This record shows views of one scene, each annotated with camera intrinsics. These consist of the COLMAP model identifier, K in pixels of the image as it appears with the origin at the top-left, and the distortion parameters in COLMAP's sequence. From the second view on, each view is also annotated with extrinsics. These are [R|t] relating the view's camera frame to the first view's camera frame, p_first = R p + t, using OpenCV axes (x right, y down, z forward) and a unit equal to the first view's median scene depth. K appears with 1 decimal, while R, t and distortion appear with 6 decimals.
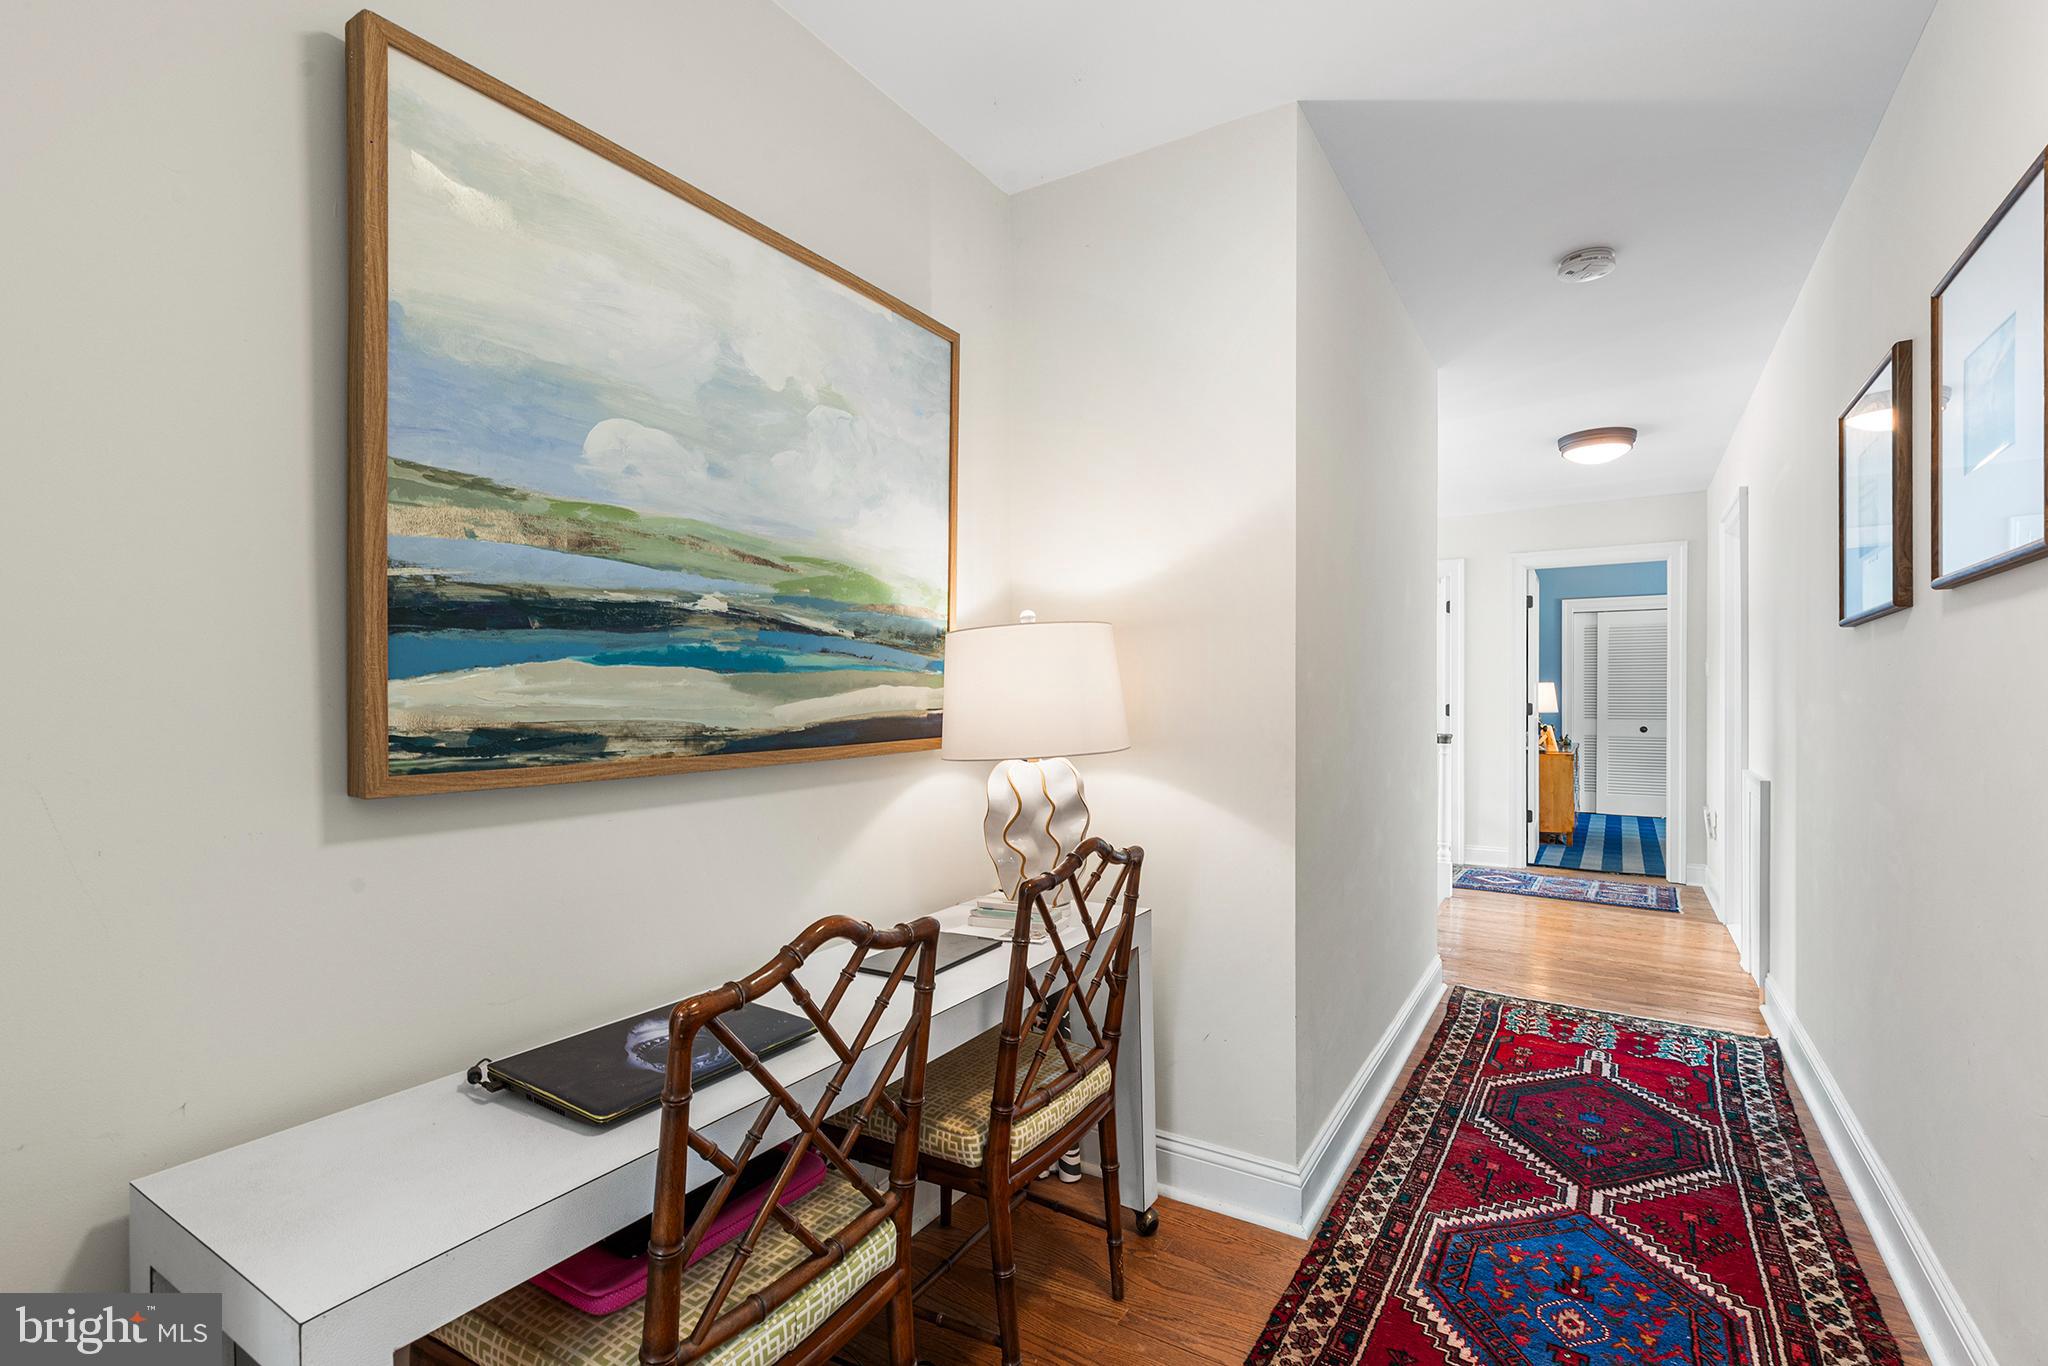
lens RADIAL K [[936.0, 0, 1043.9], [0, 936.0, 677.6], [0, 0, 1]] dist [0.001486, 0.000093]
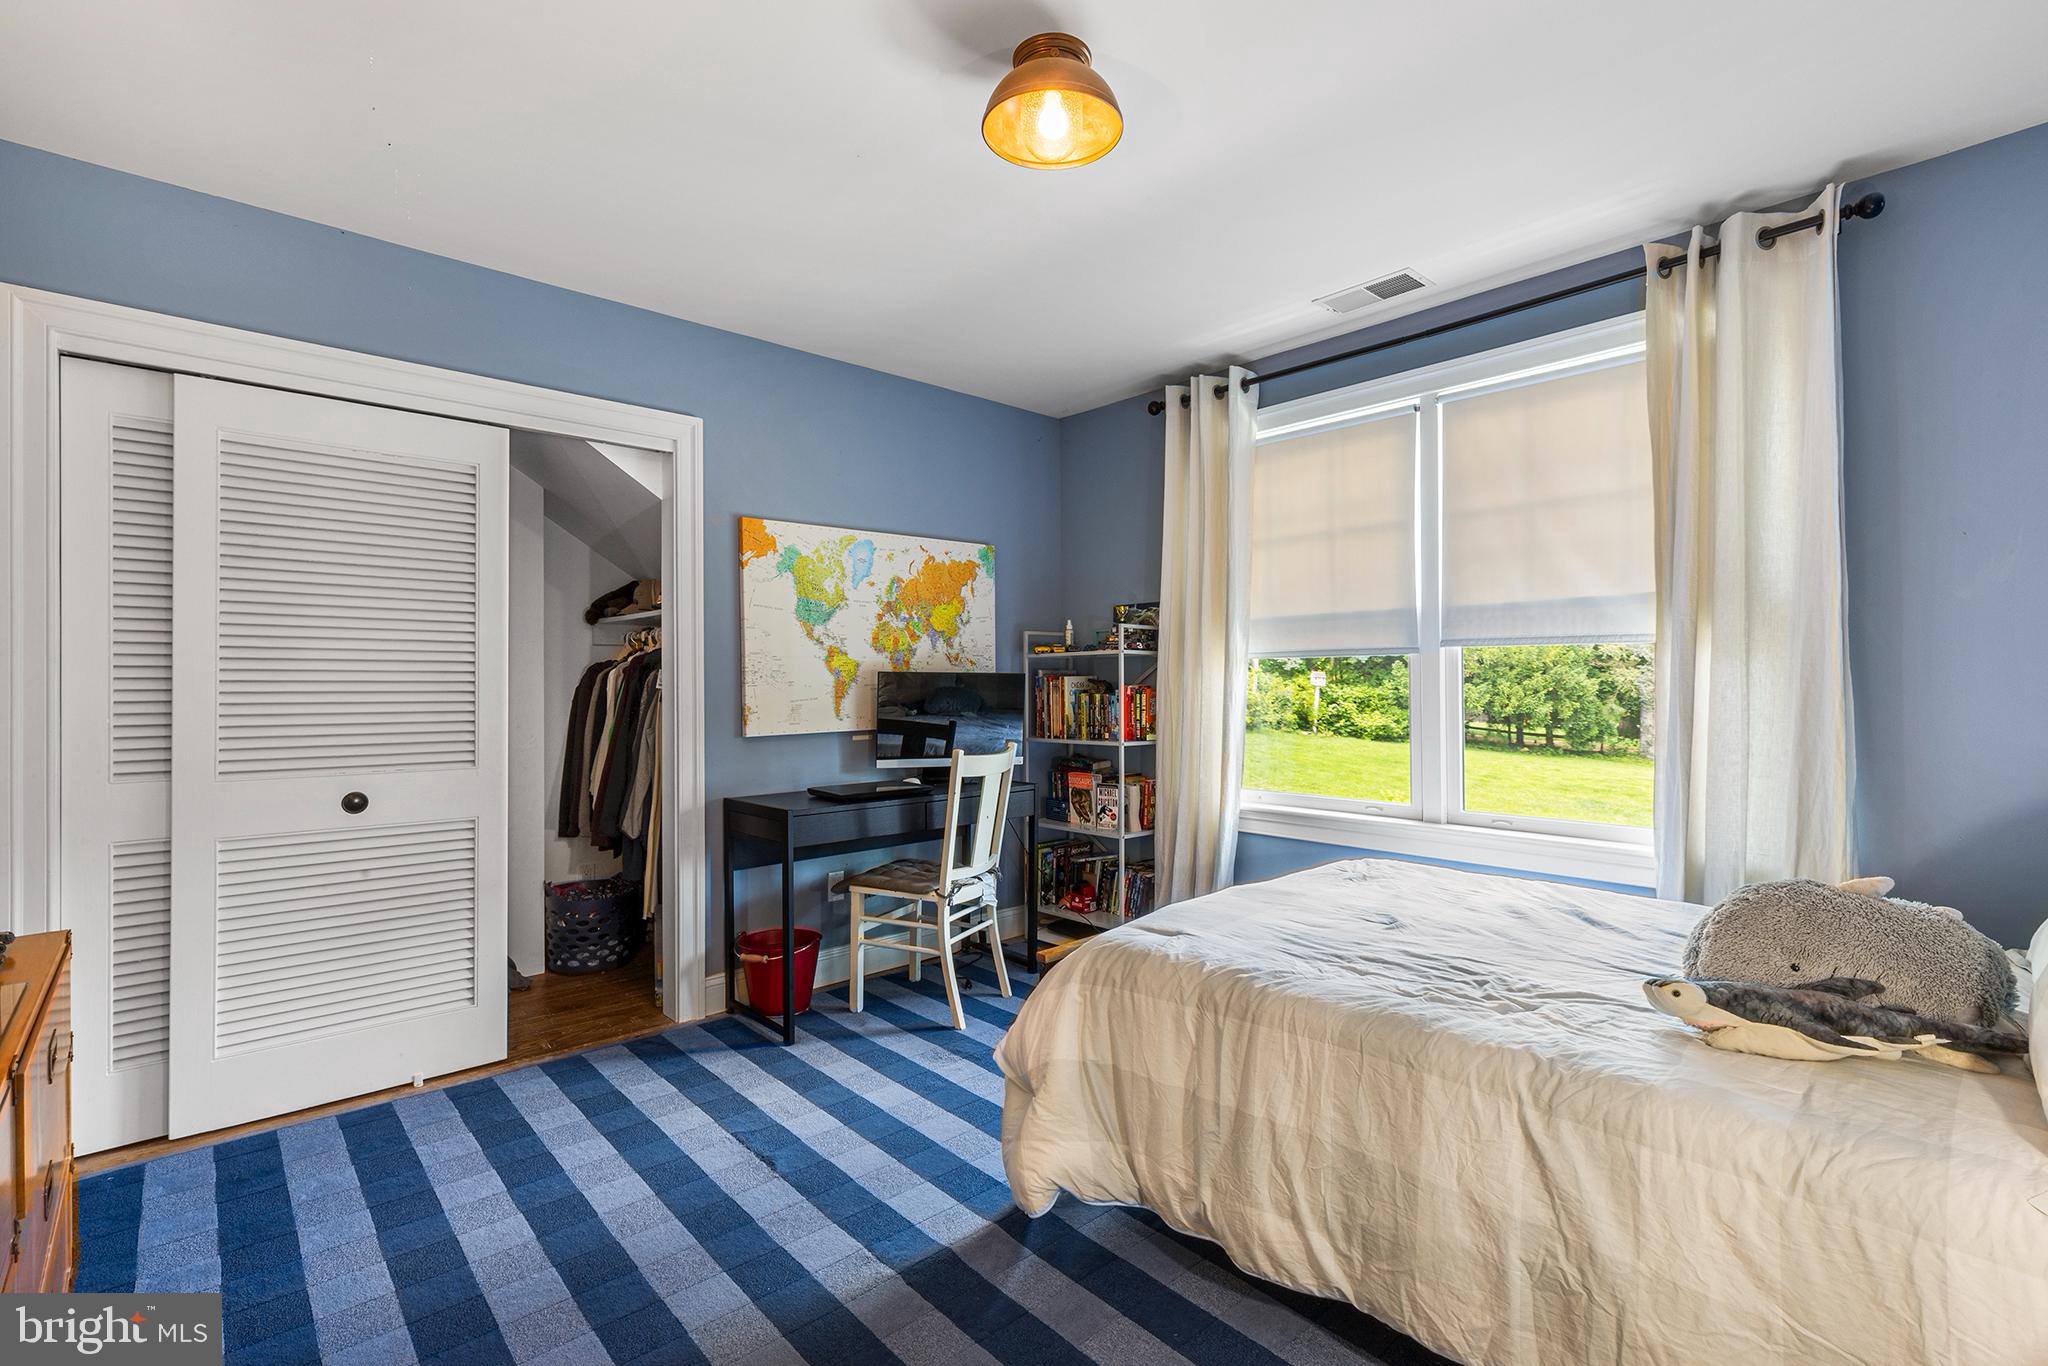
lens RADIAL K [[936.0, 0, 1043.9], [0, 936.0, 677.6], [0, 0, 1]] dist [0.001486, 0.000093]
pose [[0.283670, -0.003894, 0.958914, 0.415278], [-0.001398, 0.999989, 0.004474, 0.013786], [-0.958921, -0.002609, 0.283661, 0.702804]]
